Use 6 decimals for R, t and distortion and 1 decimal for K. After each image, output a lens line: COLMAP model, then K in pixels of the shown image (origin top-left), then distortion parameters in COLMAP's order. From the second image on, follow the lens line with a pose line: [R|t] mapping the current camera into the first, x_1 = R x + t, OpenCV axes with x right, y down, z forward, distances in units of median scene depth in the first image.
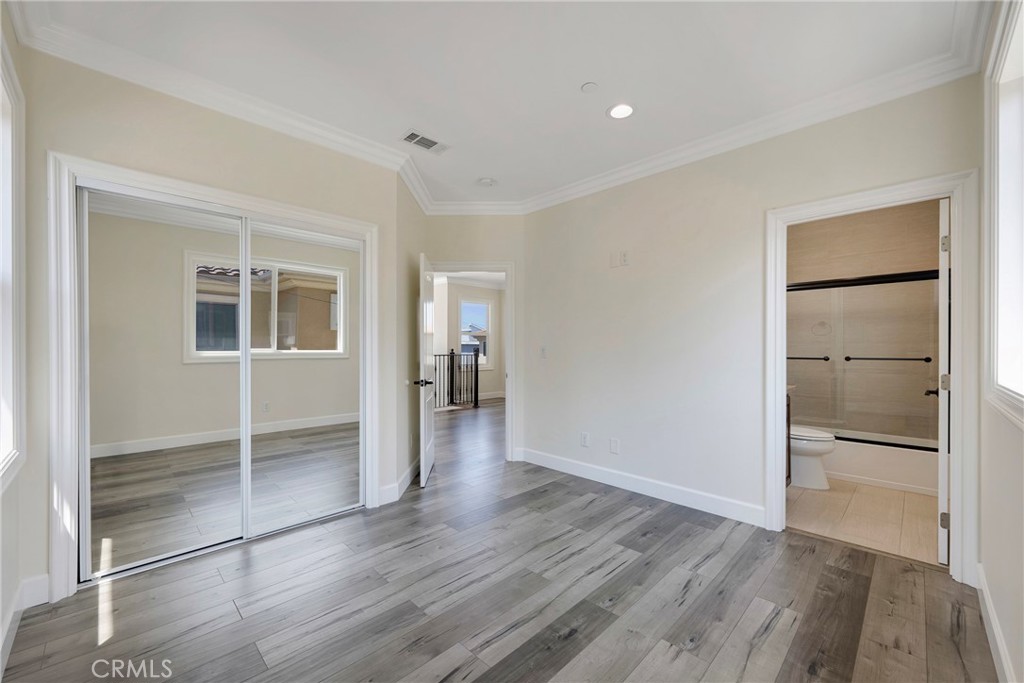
lens RADIAL K [[405.9, 0, 511.1], [0, 405.9, 347.4], [0, 0, 1]] dist [0.000137, -0.001299]
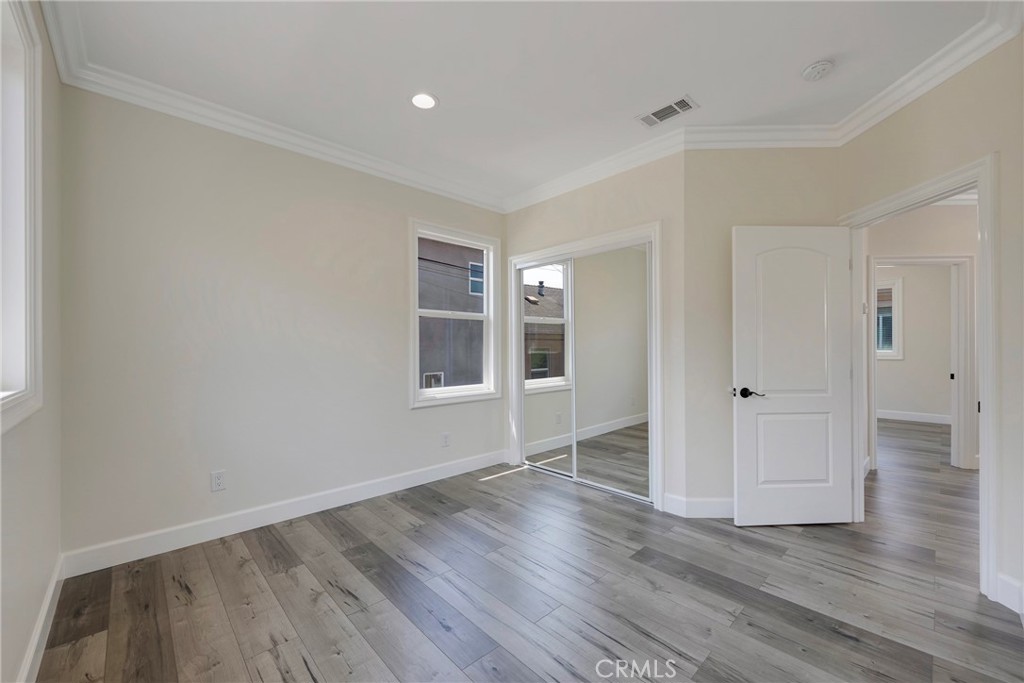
lens RADIAL K [[405.9, 0, 511.1], [0, 405.9, 347.4], [0, 0, 1]] dist [0.000137, -0.001299]
pose [[-0.031503, -0.001313, -0.999503, 1.038703], [0.001081, 0.999999, -0.001348, 0.003967], [0.999503, -0.001123, -0.031502, 1.069542]]
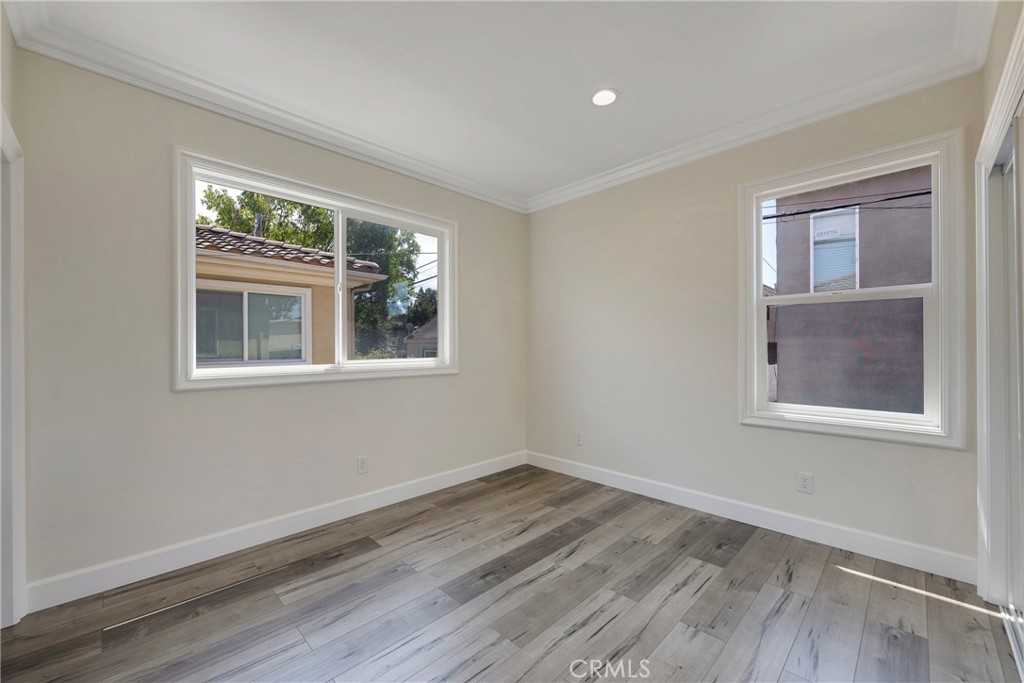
lens RADIAL K [[405.9, 0, 511.1], [0, 405.9, 347.4], [0, 0, 1]] dist [0.000137, -0.001299]
pose [[-0.999990, 0.003242, -0.003144, 0.062710], [0.003228, 0.999985, 0.004344, -0.008037], [0.003158, 0.004334, -0.999986, 2.016921]]
